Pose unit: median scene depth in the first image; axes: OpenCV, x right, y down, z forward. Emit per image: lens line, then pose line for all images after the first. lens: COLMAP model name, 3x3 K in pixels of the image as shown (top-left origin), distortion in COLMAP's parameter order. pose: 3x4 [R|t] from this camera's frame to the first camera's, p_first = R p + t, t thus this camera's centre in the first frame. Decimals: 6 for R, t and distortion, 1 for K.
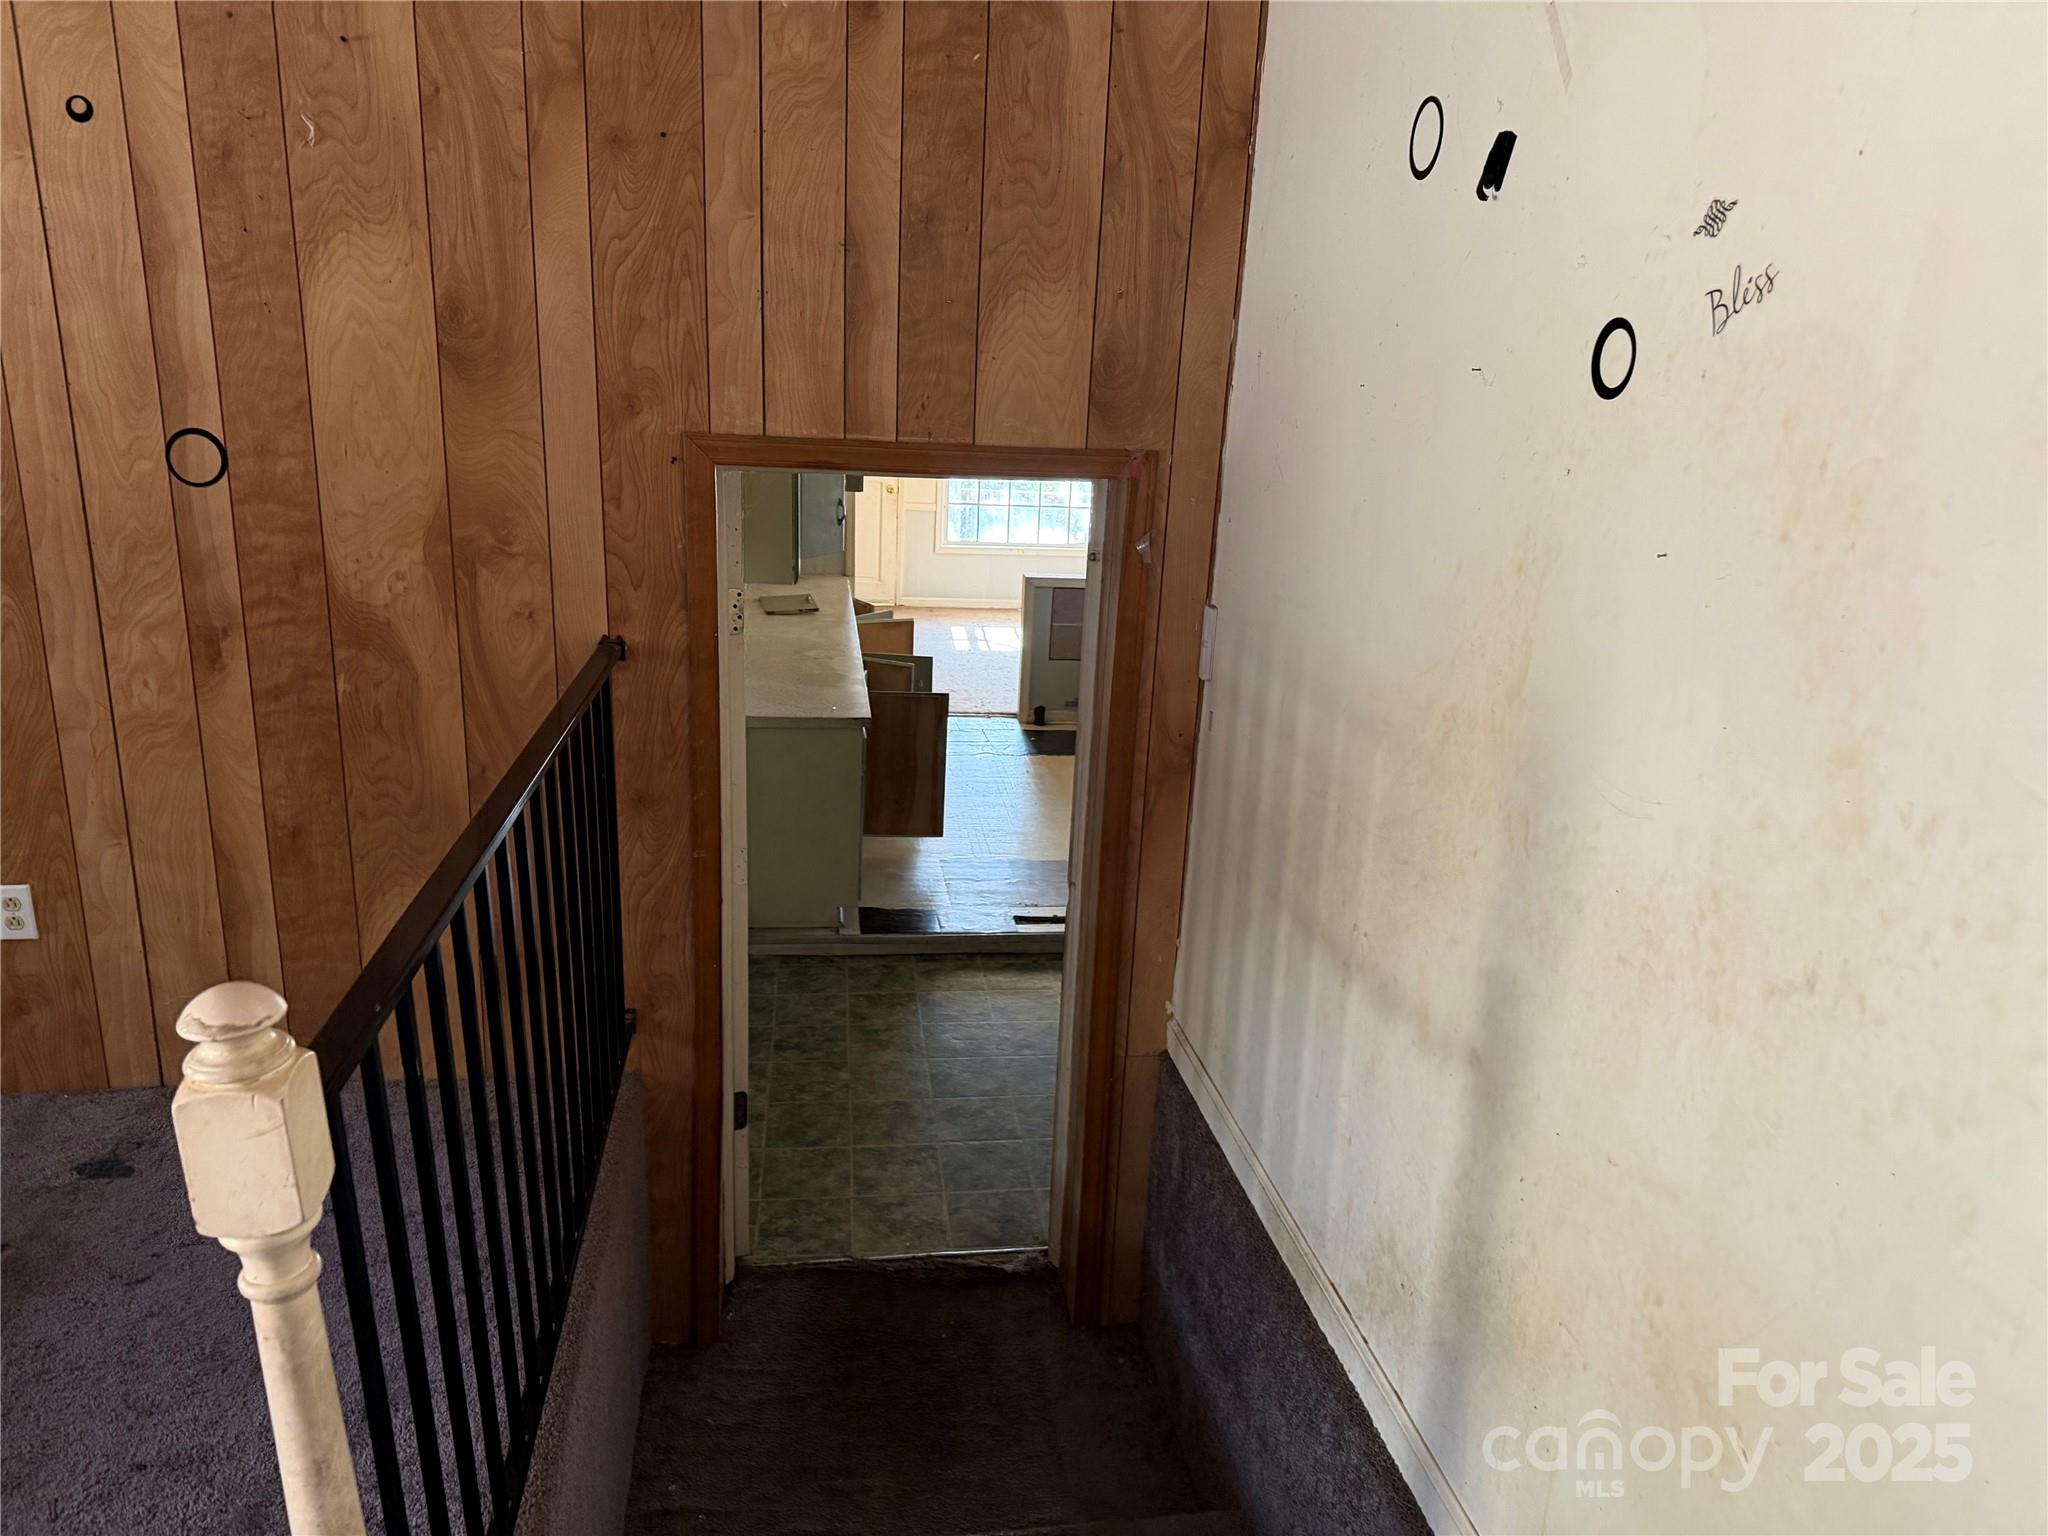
lens RADIAL K [[1436.1, 0, 1006.9], [0, 1436.1, 772.6], [0, 0, 1]] dist [0.052430, -0.048621]
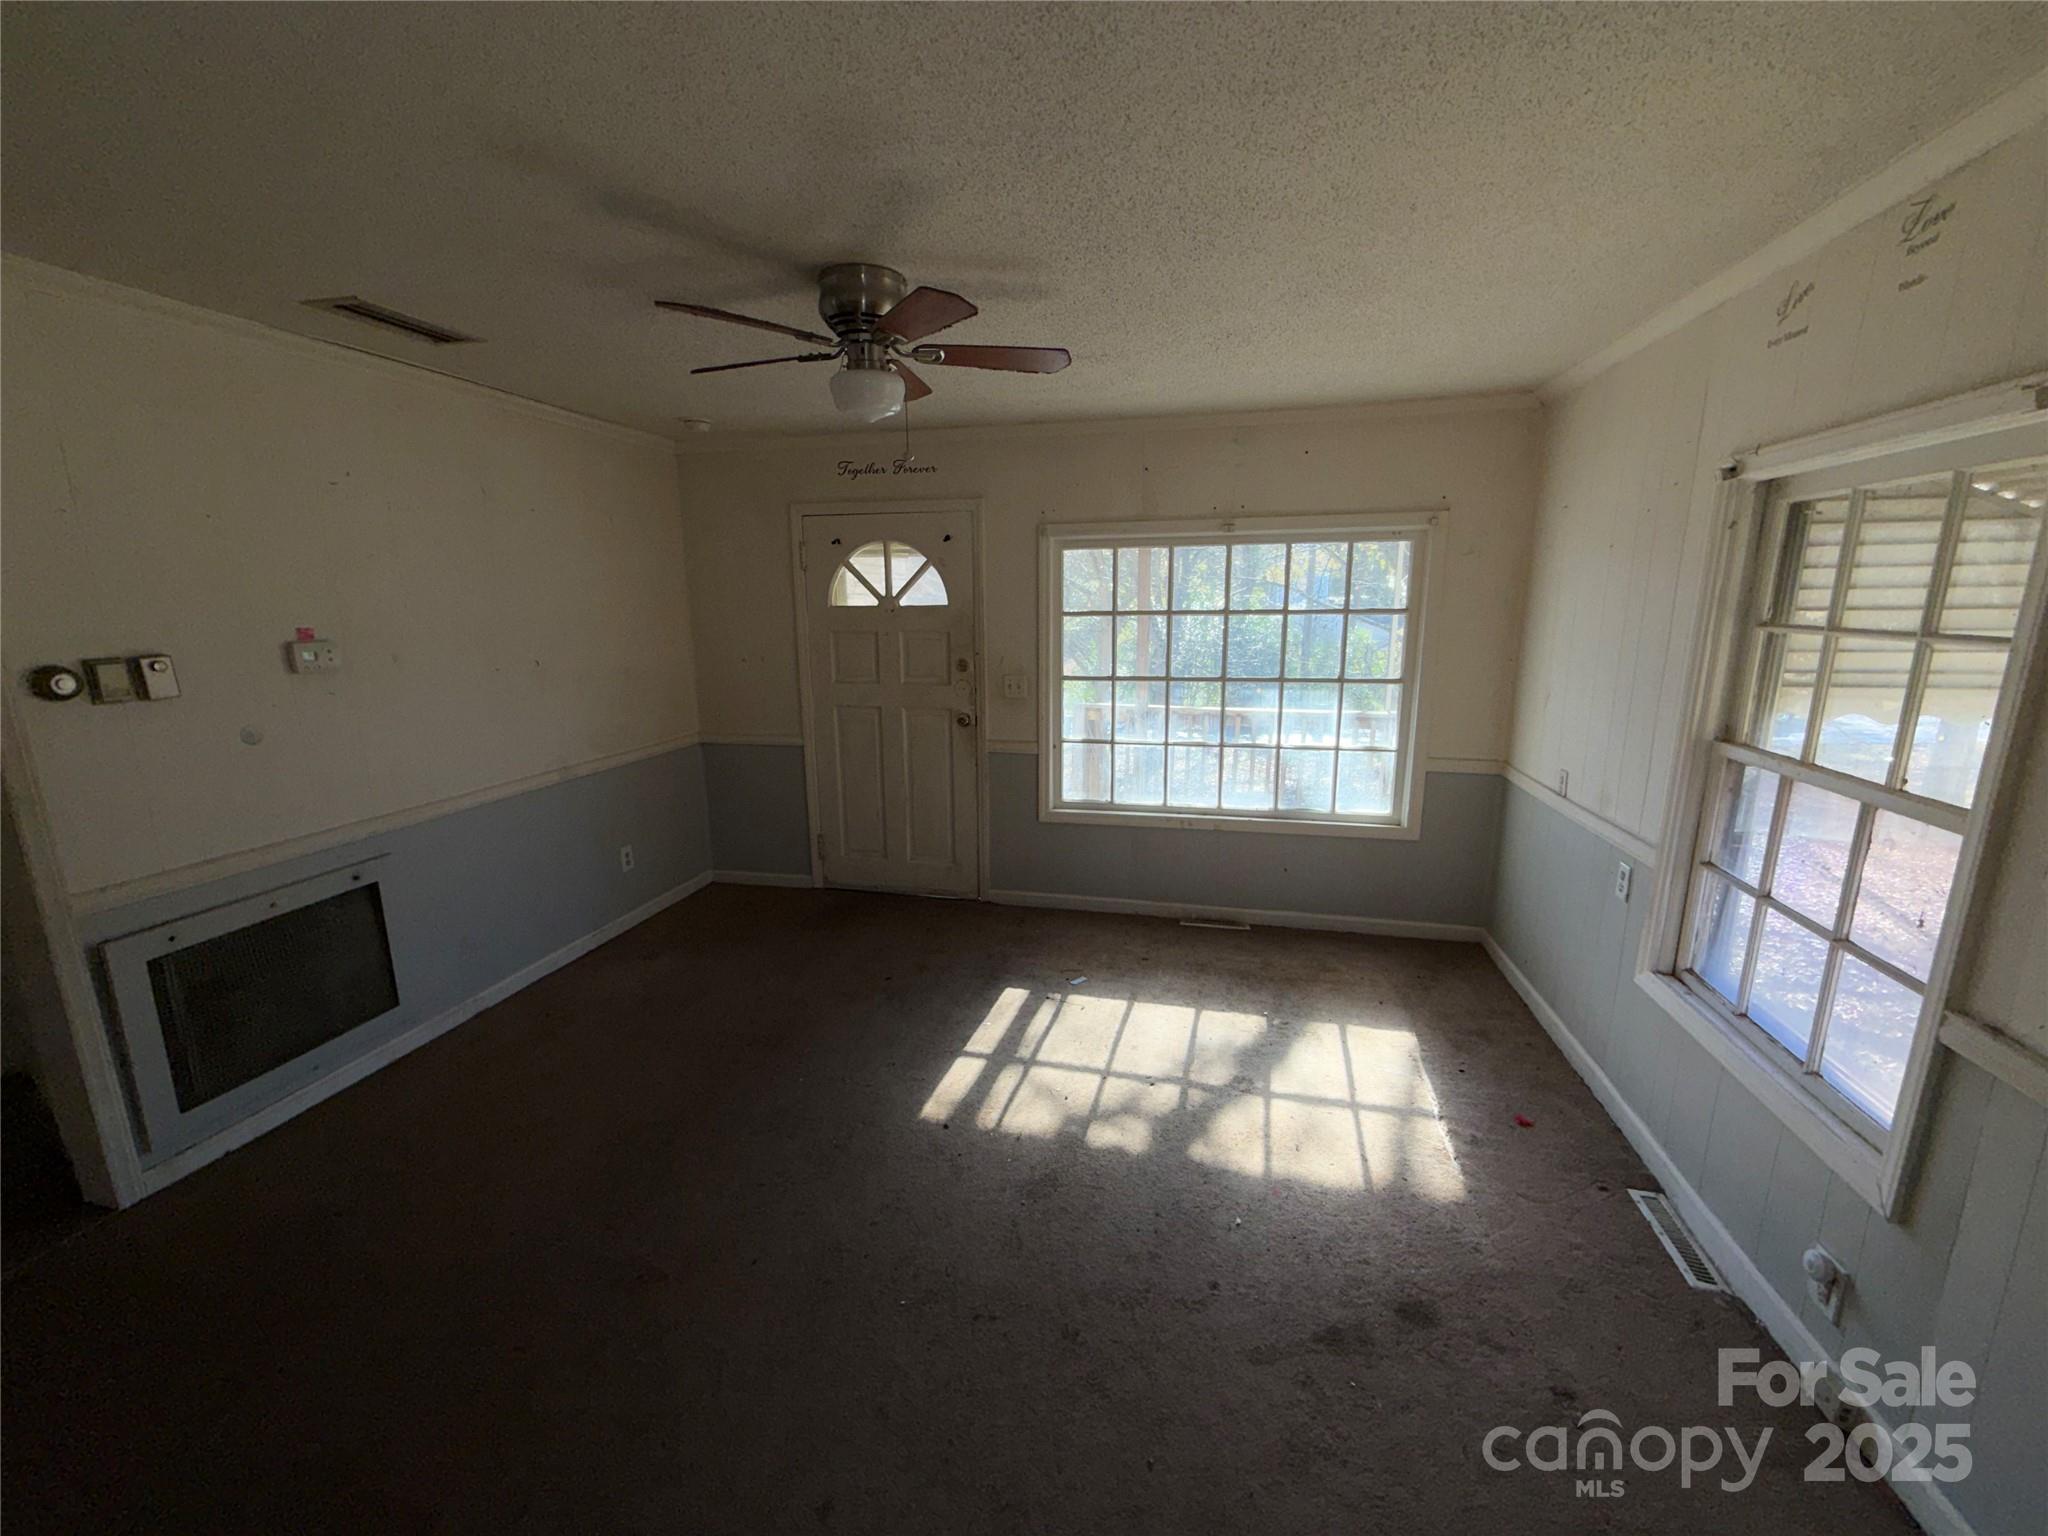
lens RADIAL K [[816.1, 0, 1018.1], [0, 816.1, 765.0], [0, 0, 1]] dist [0.003262, -0.000286]
pose [[0.930893, 0.016703, -0.364910, 0.294028], [-0.051622, 0.994944, -0.086148, -0.651396], [0.361626, 0.099032, 0.927049, 3.012571]]
